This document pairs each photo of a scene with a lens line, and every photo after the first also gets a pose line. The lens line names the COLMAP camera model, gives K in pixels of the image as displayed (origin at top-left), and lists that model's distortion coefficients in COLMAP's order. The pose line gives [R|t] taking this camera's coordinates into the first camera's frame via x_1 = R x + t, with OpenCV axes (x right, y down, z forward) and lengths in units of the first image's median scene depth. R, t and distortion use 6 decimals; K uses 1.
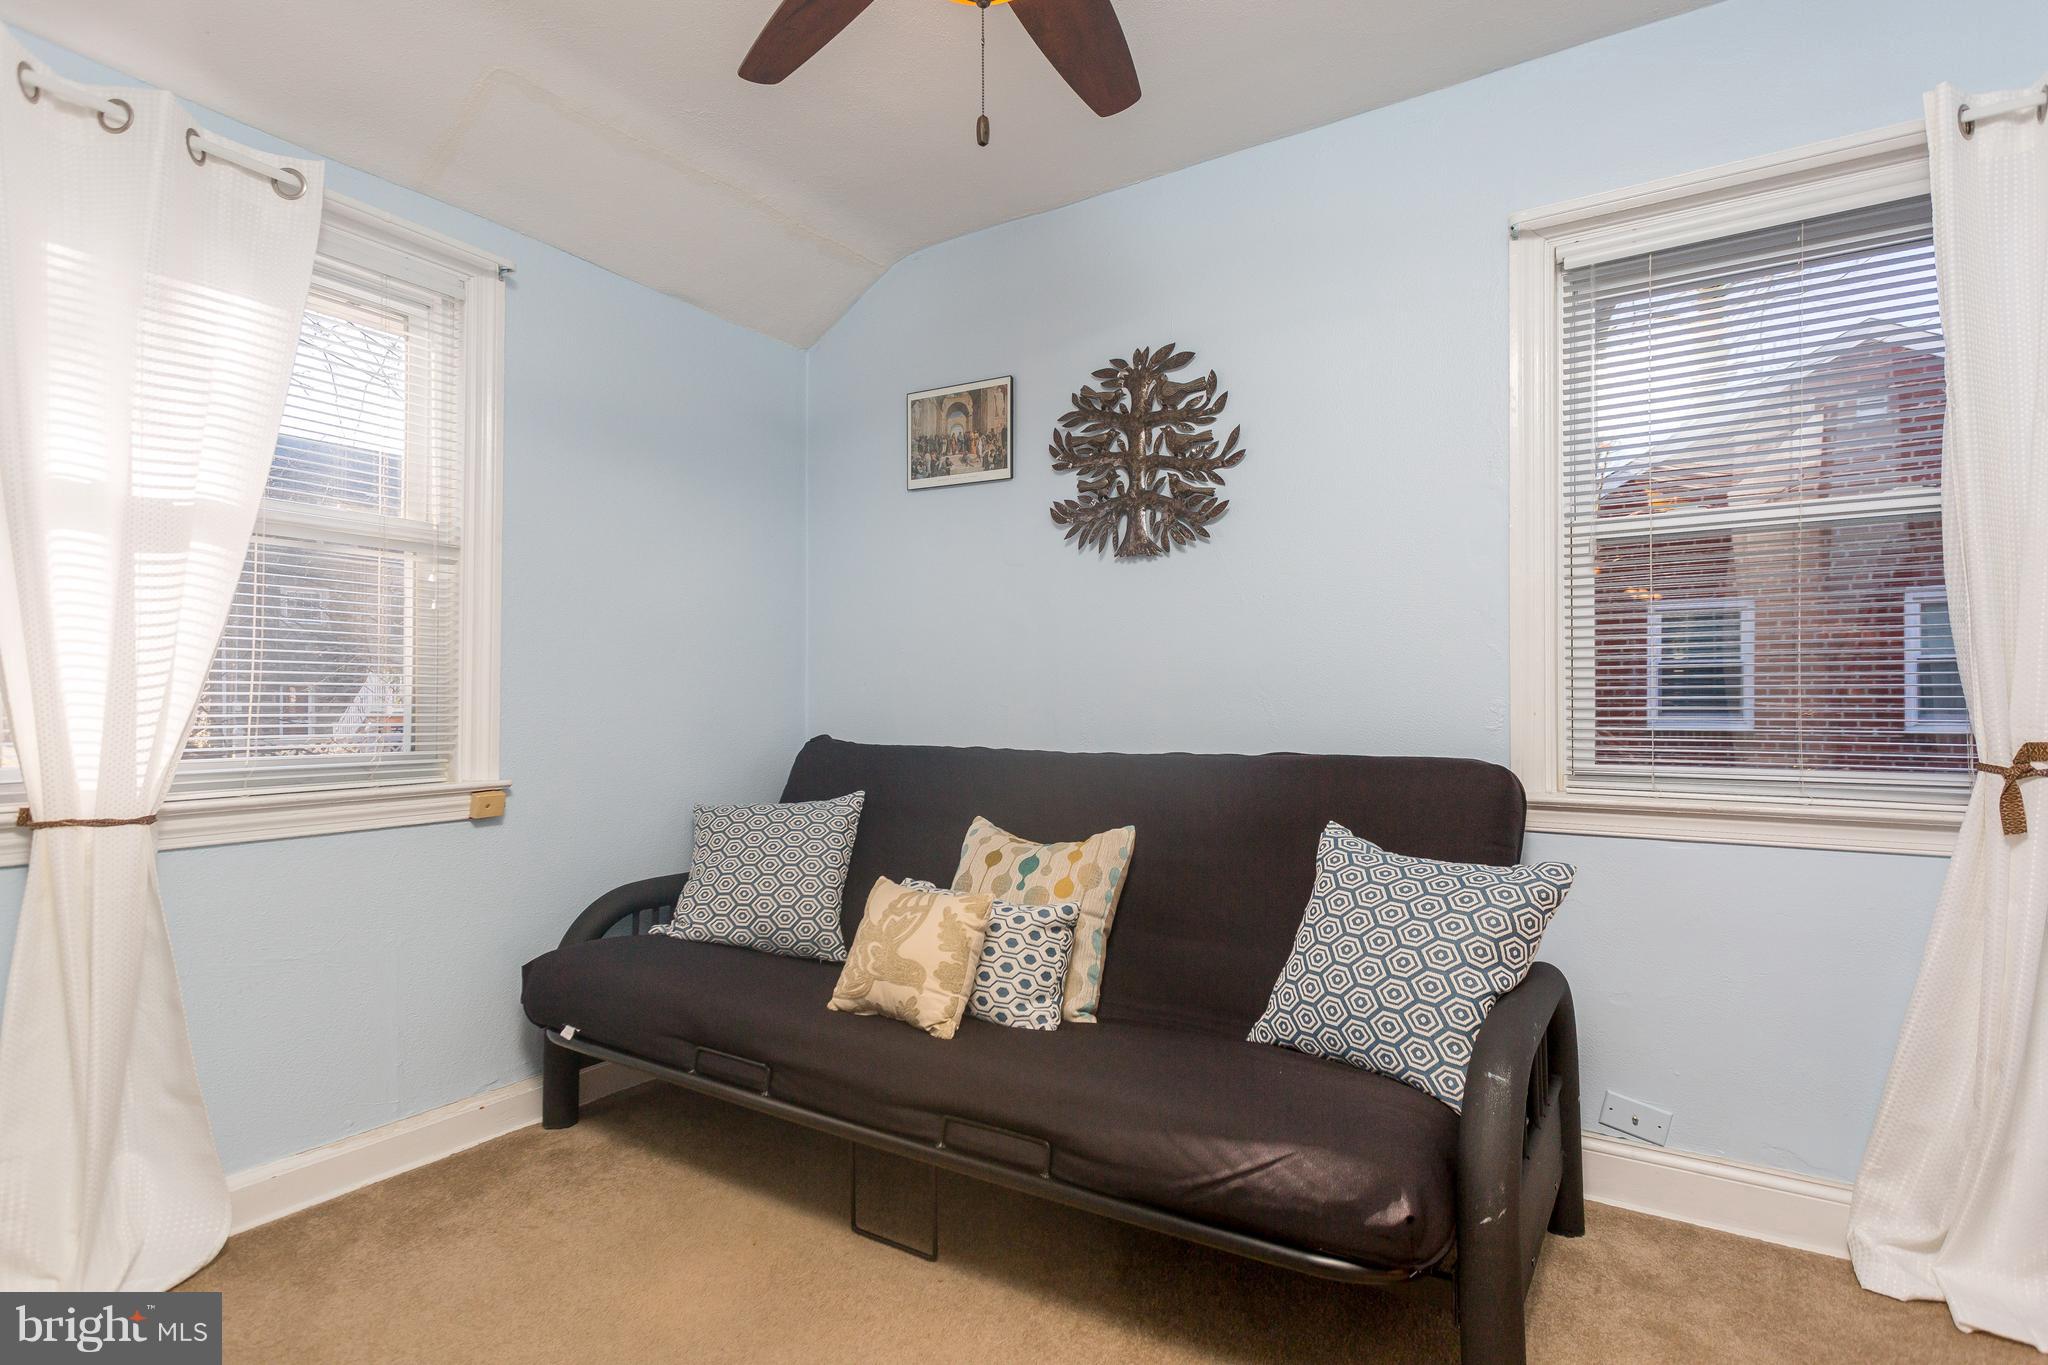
lens RADIAL K [[974.8, 0, 1032.9], [0, 974.8, 680.0], [0, 0, 1]] dist [0.001870, 0.000784]
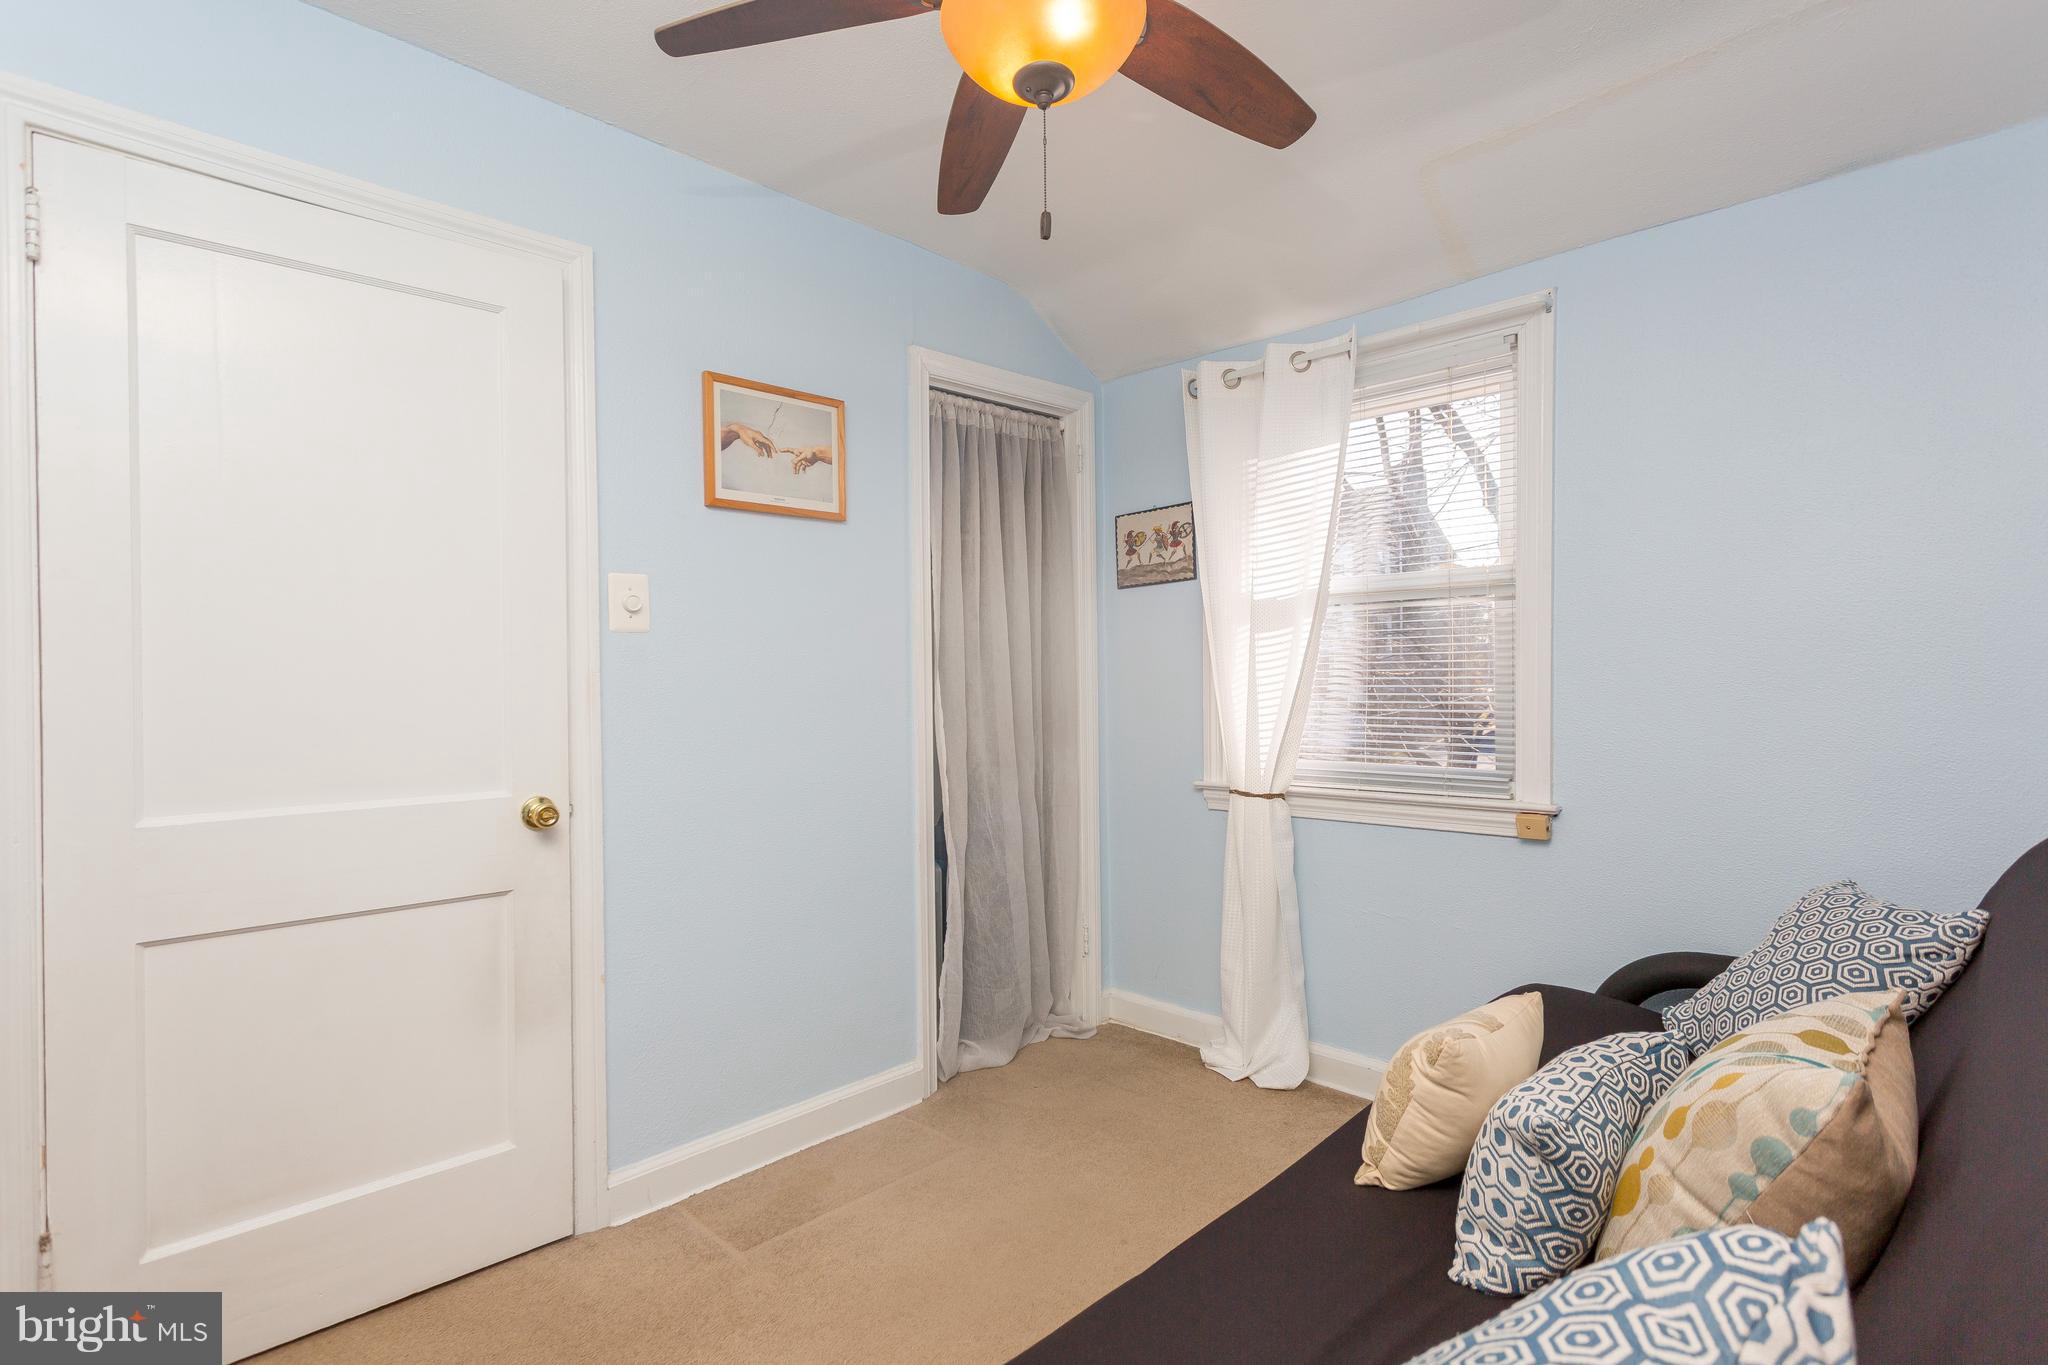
lens RADIAL K [[974.8, 0, 1032.9], [0, 974.8, 680.0], [0, 0, 1]] dist [0.001870, 0.000784]
pose [[-0.185199, -0.001073, -0.982700, 0.632499], [0.030422, 0.999514, -0.006824, -0.042227], [0.982230, -0.031159, -0.185076, 0.747290]]
